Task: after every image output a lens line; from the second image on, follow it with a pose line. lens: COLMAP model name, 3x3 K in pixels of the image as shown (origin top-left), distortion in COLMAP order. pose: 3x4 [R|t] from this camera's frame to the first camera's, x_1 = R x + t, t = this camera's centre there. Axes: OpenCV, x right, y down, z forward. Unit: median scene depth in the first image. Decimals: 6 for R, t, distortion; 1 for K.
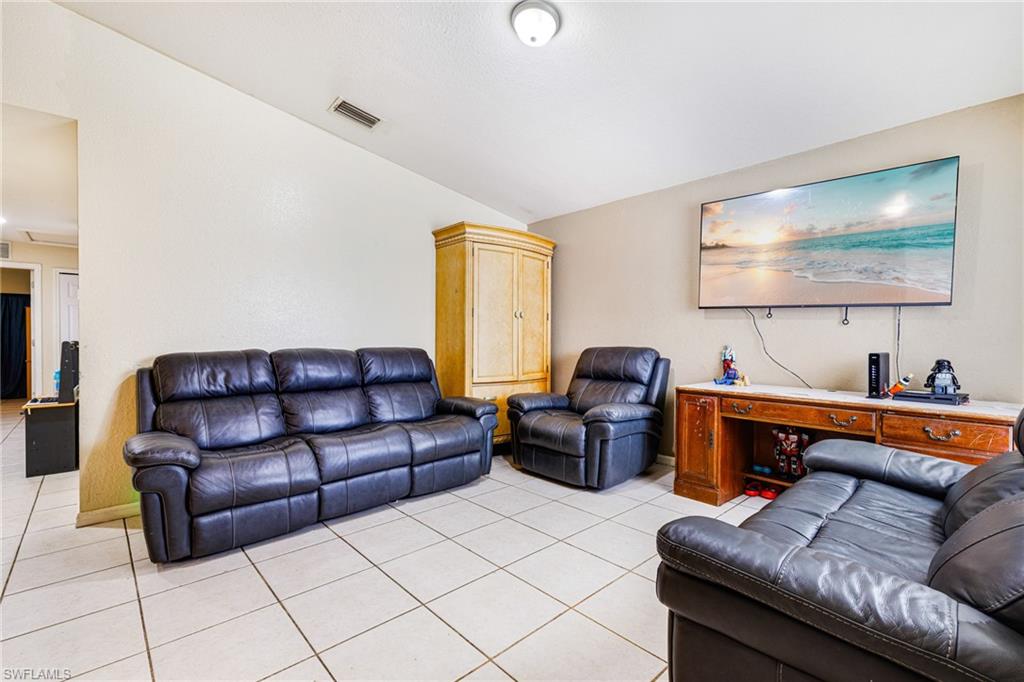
lens RADIAL K [[452.3, 0, 511.0], [0, 452.3, 343.8], [0, 0, 1]] dist [-0.000733, 0.001968]
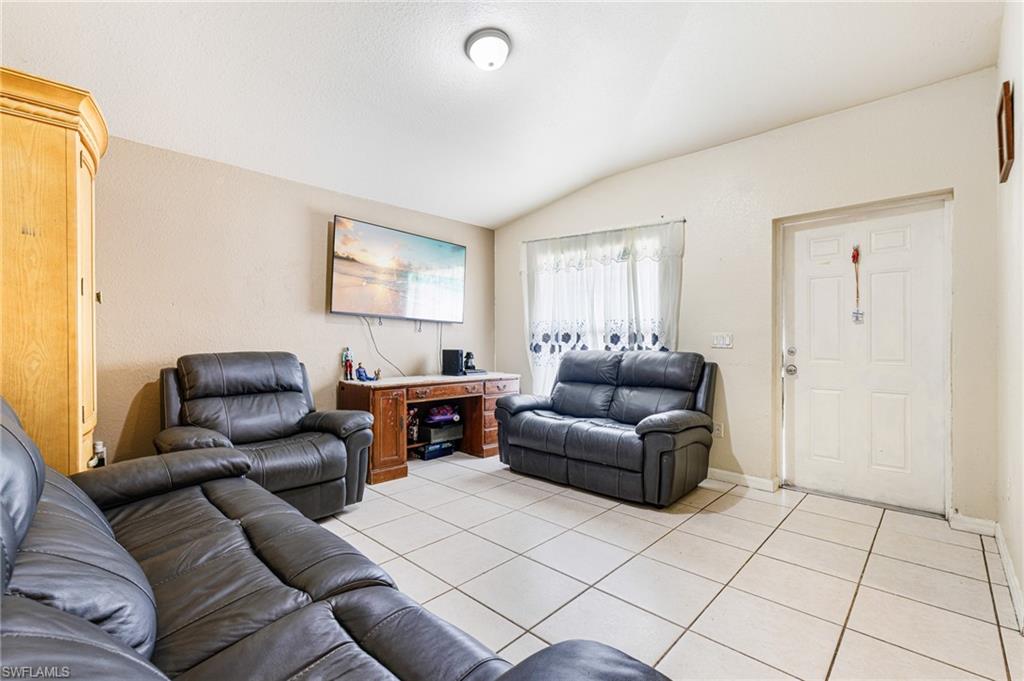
lens RADIAL K [[452.3, 0, 515.0], [0, 452.3, 341.9], [0, 0, 1]] dist [-0.000733, 0.001968]
pose [[-0.077231, -0.001869, 0.997011, -0.734990], [0.013416, 0.999906, 0.002914, -0.008867], [-0.996923, 0.013601, -0.077199, 0.727369]]
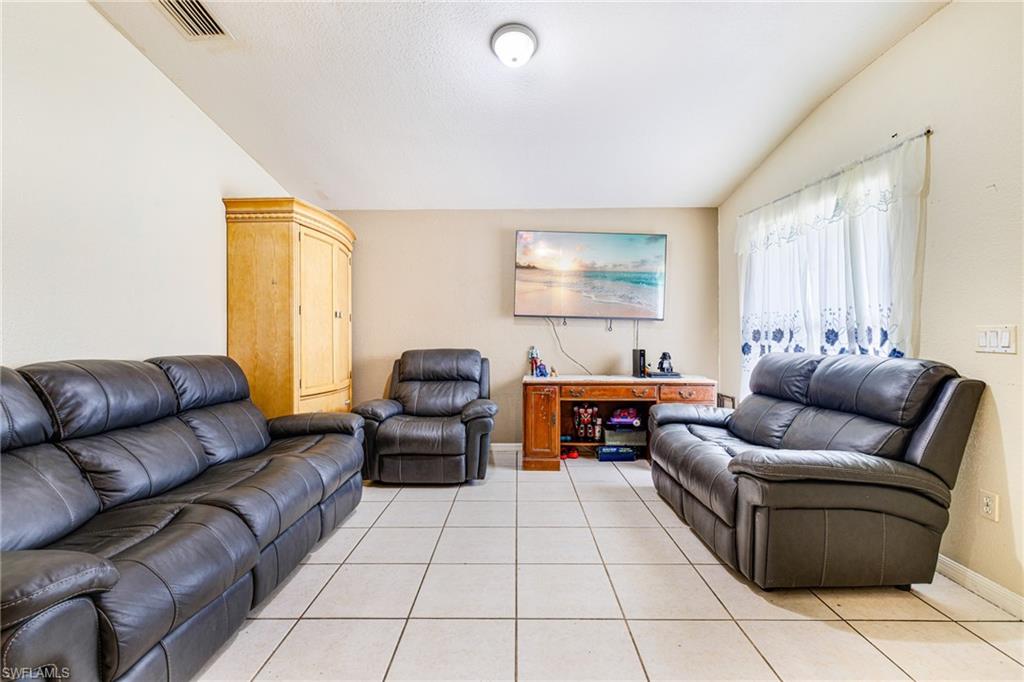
lens RADIAL K [[452.3, 0, 514.9], [0, 452.3, 341.0], [0, 0, 1]] dist [-0.000733, 0.001968]
pose [[0.679872, -0.005287, 0.733312, -0.523369], [0.013420, 0.999896, -0.005232, -0.004874], [-0.733208, 0.013398, 0.679872, 0.194241]]
